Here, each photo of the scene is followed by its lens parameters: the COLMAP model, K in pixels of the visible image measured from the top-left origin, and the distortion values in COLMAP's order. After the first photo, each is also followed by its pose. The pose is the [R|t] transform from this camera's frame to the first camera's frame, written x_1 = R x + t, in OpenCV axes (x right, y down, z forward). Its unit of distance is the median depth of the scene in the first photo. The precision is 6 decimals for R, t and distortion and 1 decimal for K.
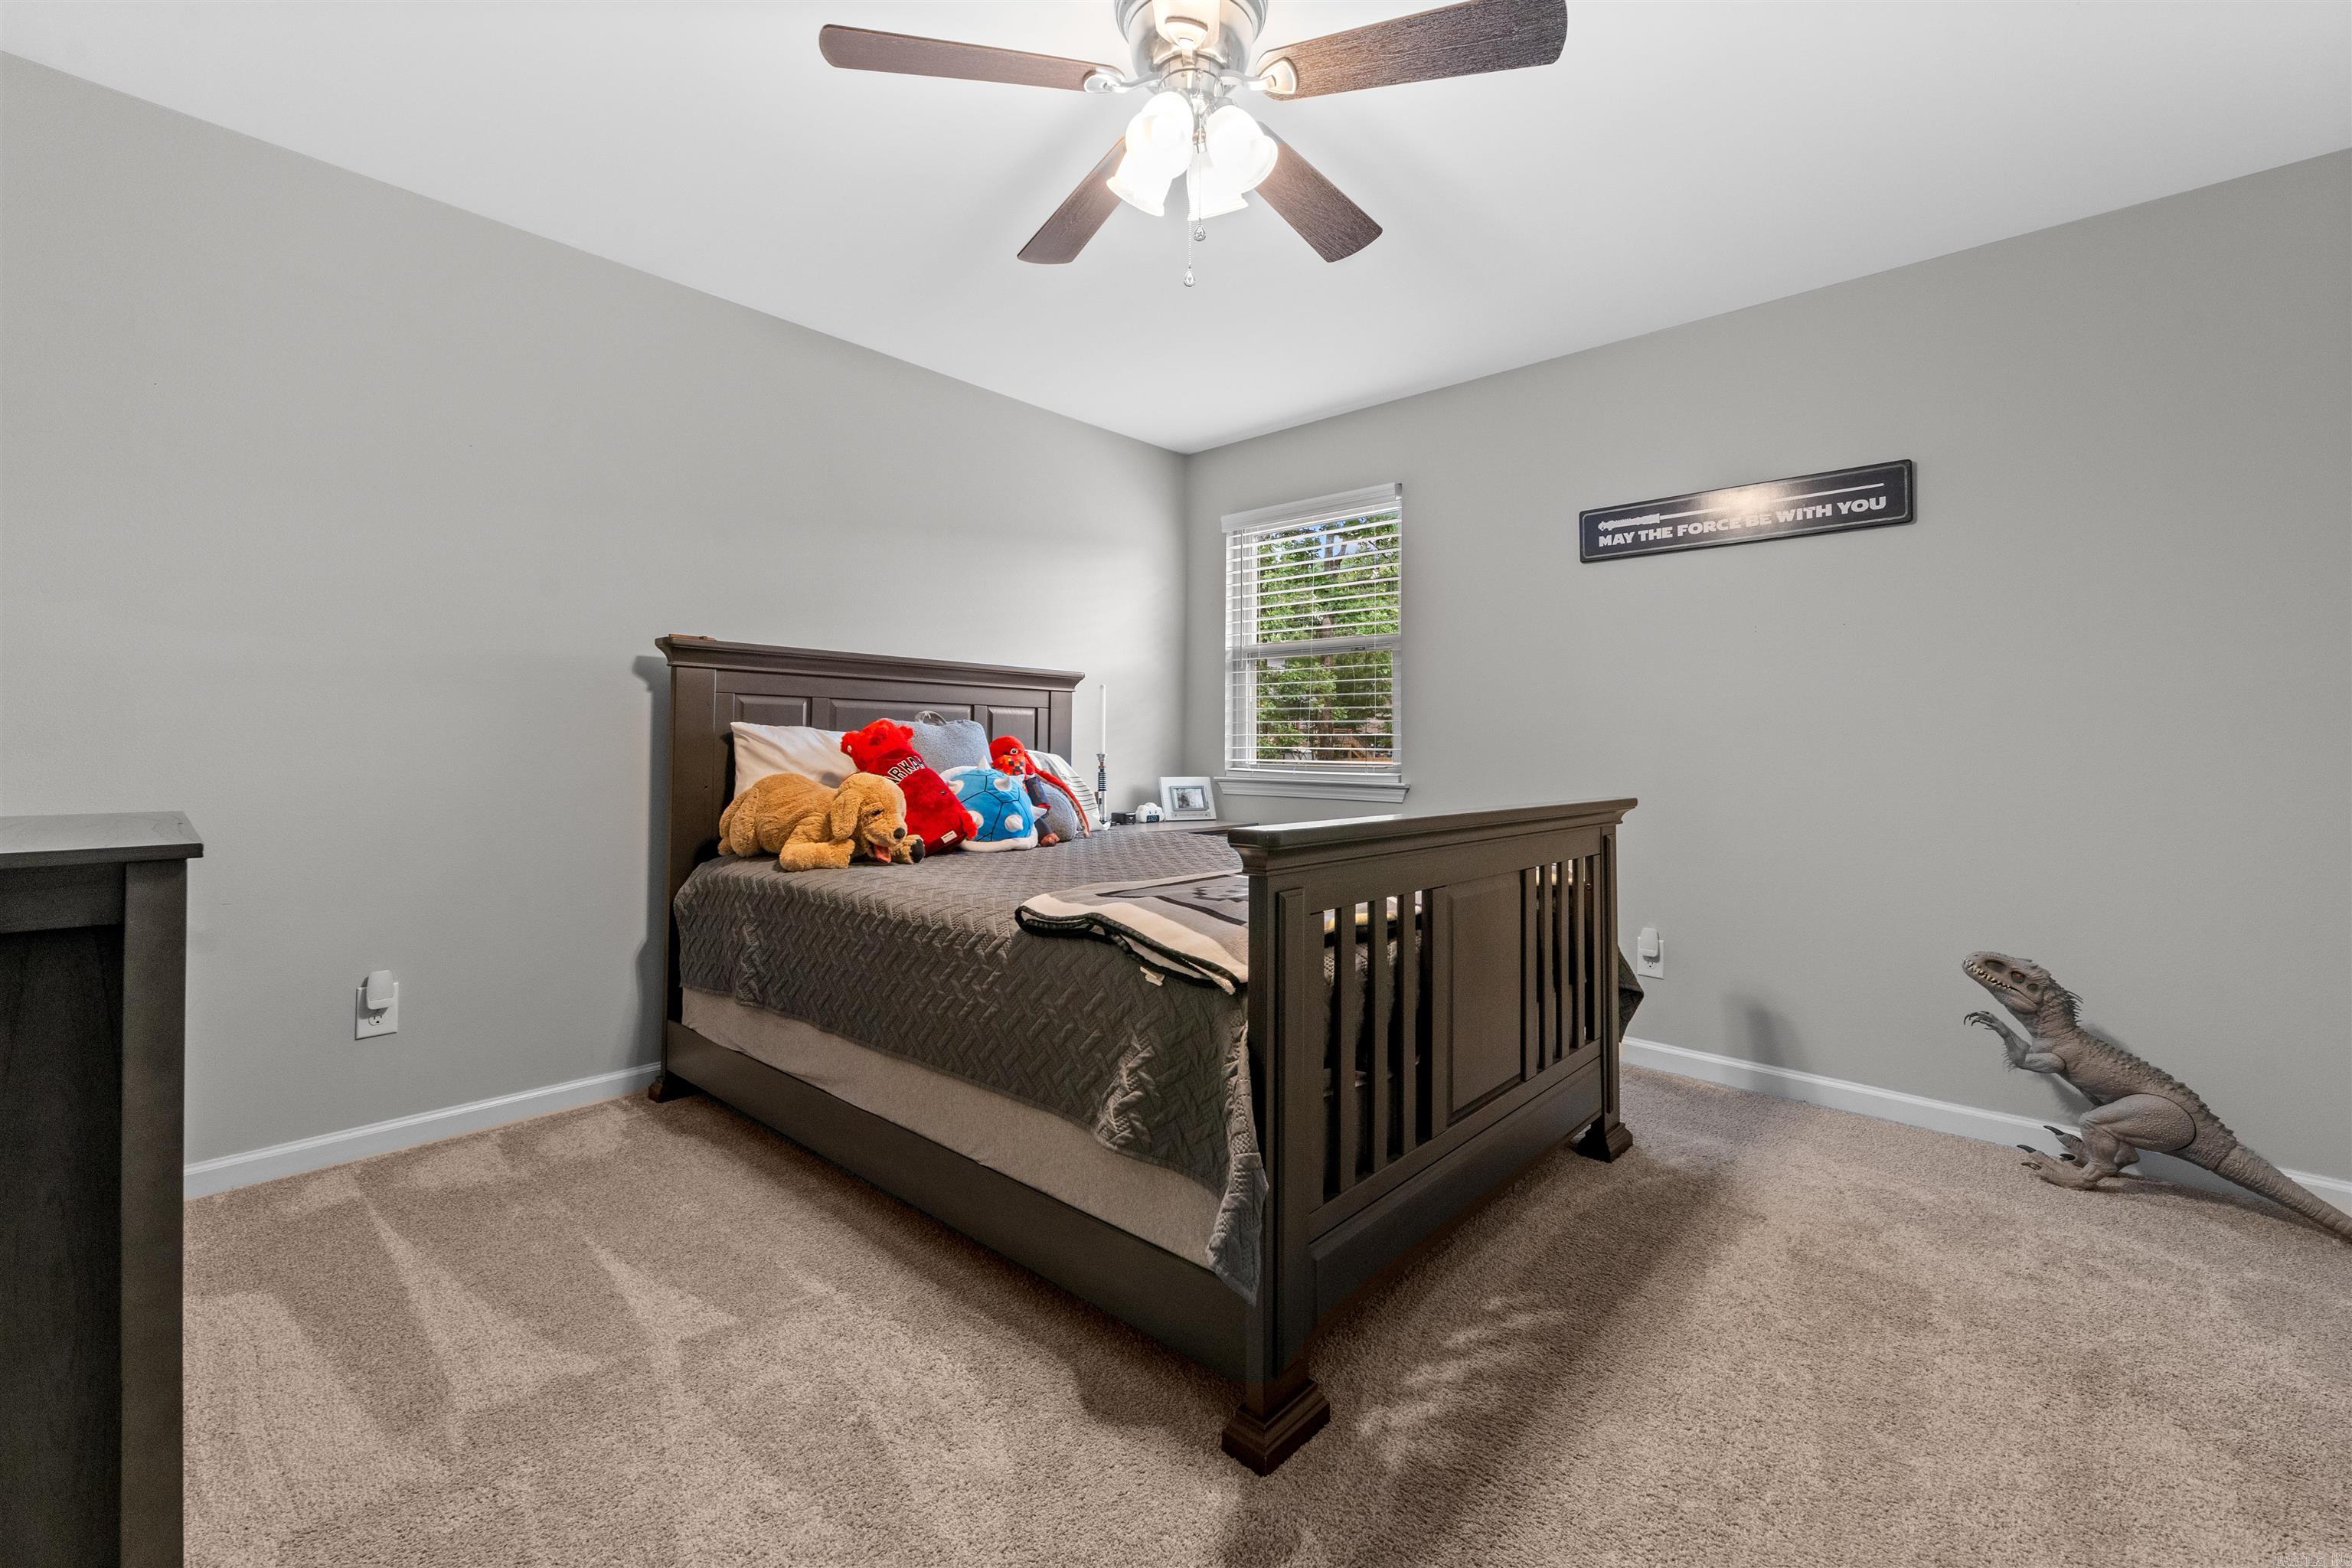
lens RADIAL K [[961.0, 0, 1178.4], [0, 961.0, 759.8], [0, 0, 1]] dist [0.005689, -0.002653]
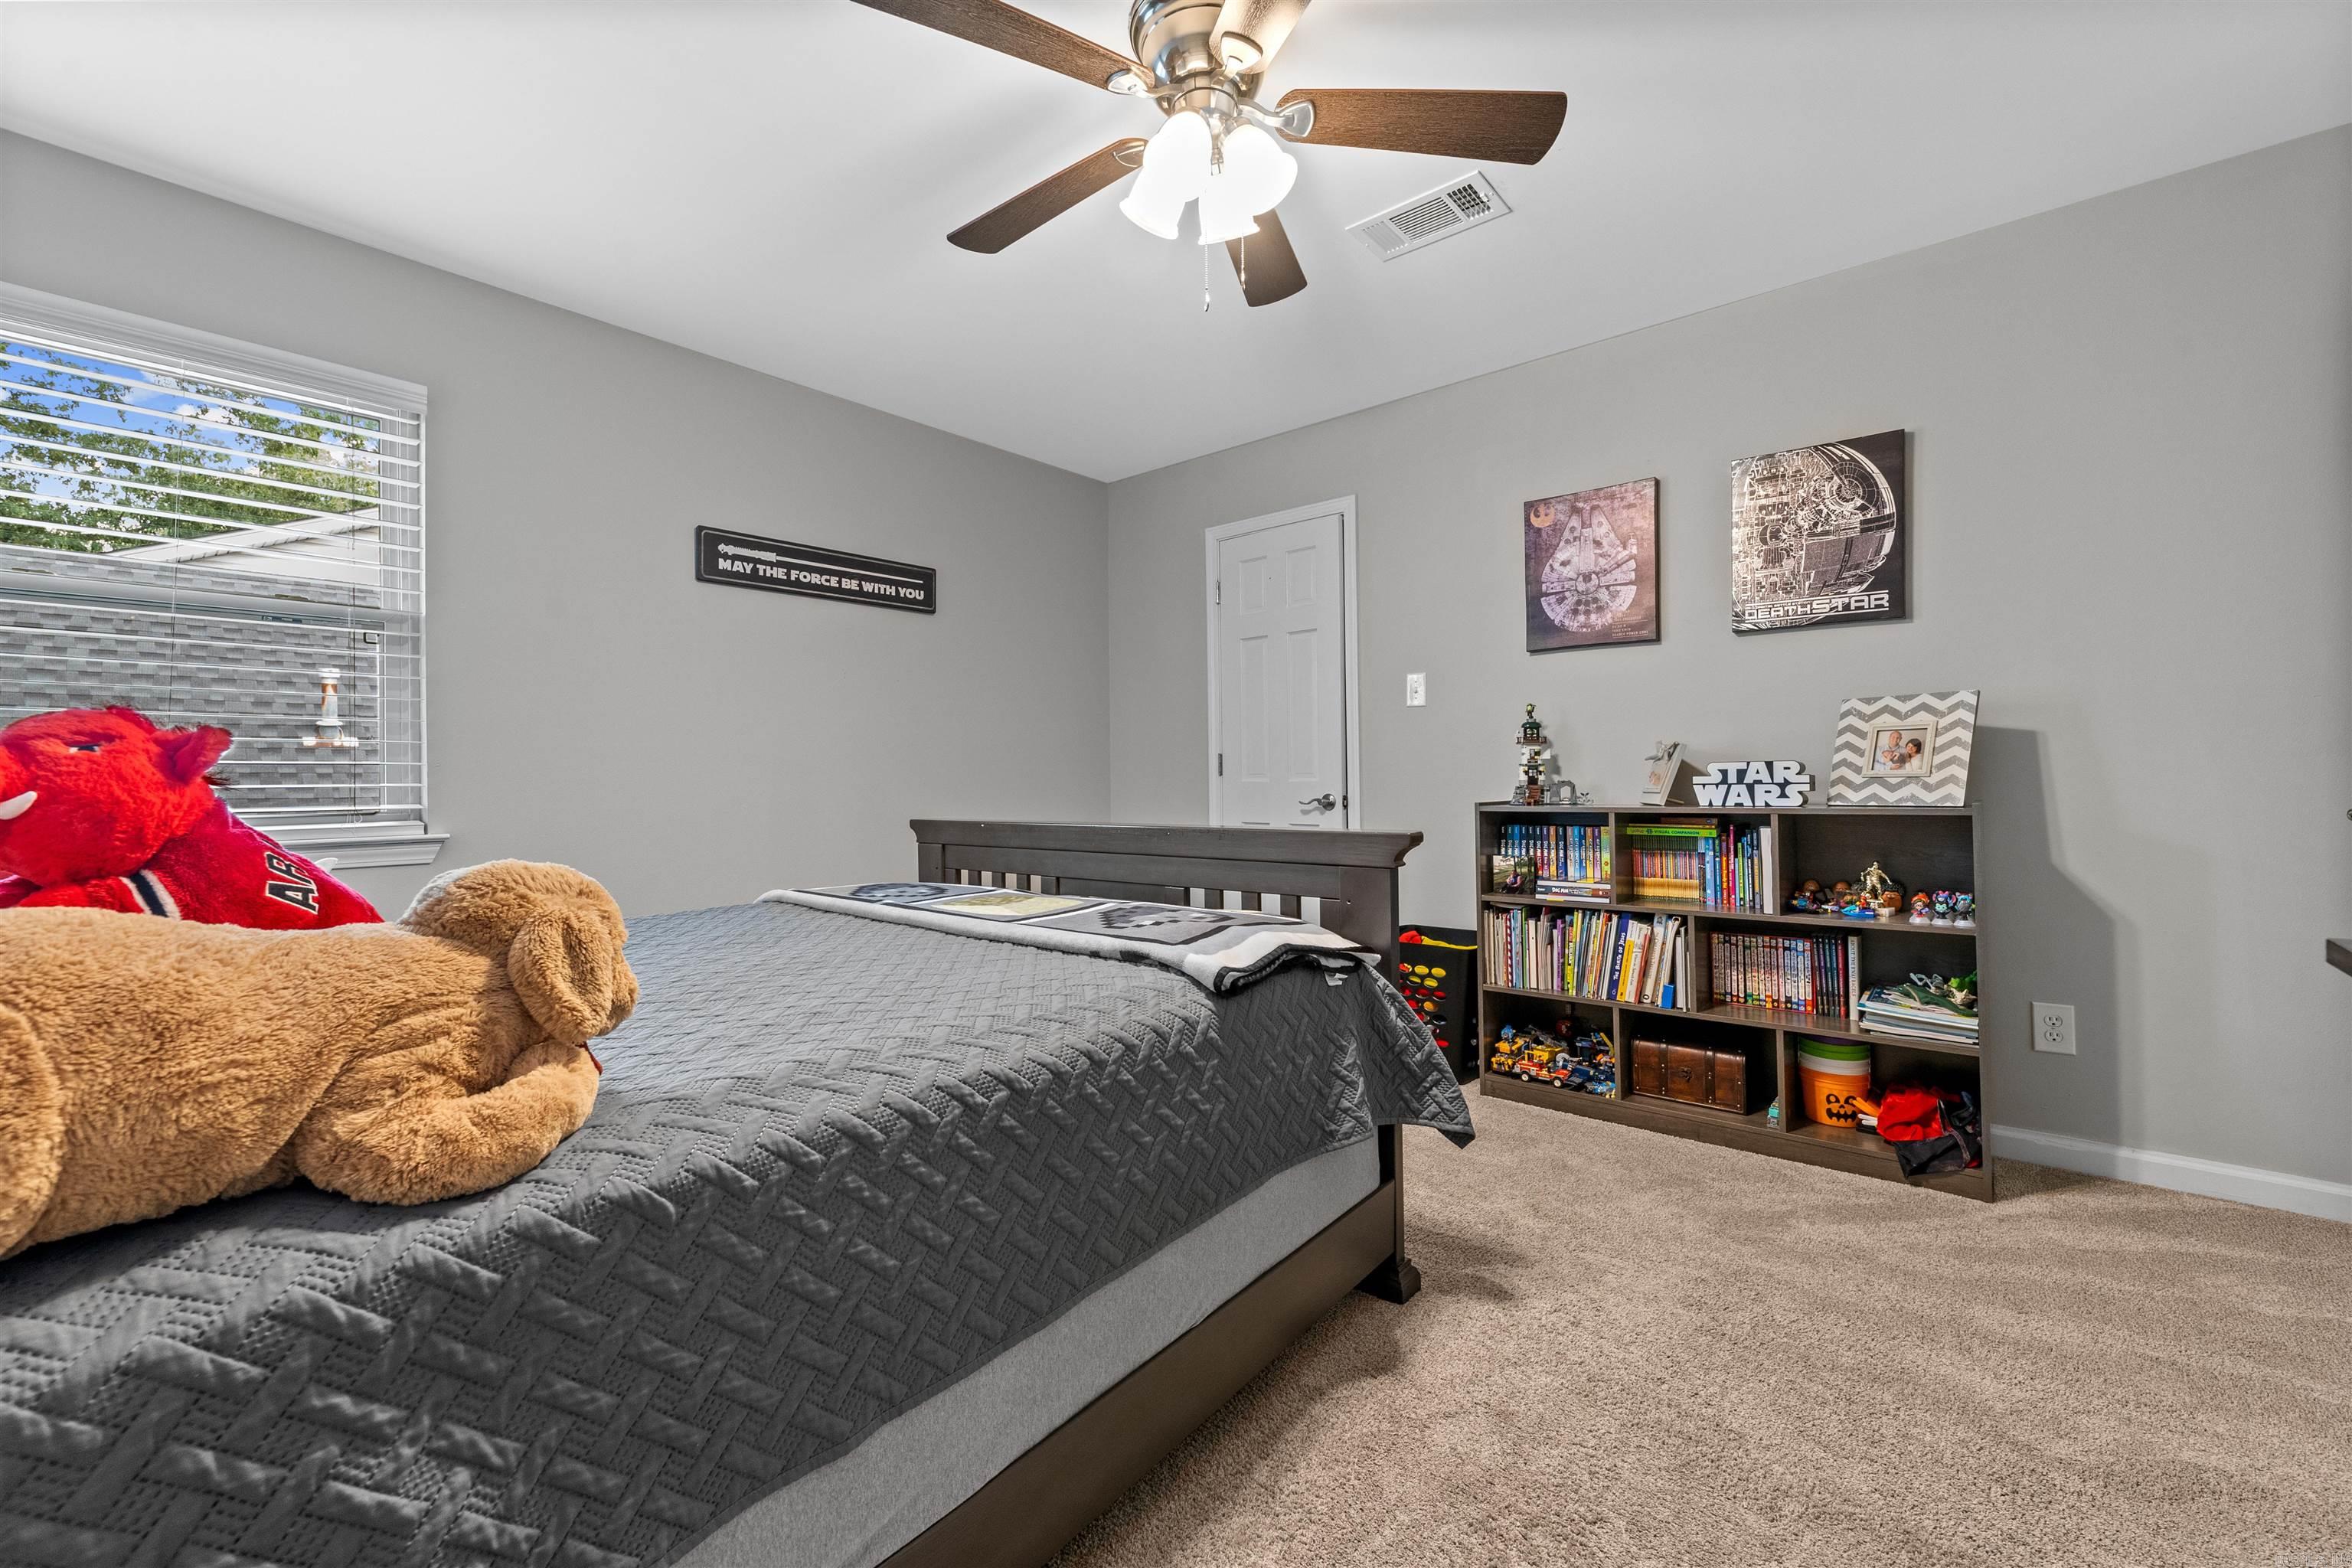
lens RADIAL K [[961.0, 0, 1171.9], [0, 961.0, 766.7], [0, 0, 1]] dist [0.005689, -0.002653]
pose [[-0.056880, -0.005505, 0.998366, -1.044819], [0.024520, 0.999675, 0.006910, -0.033735], [-0.998080, 0.024873, -0.056726, 1.138838]]
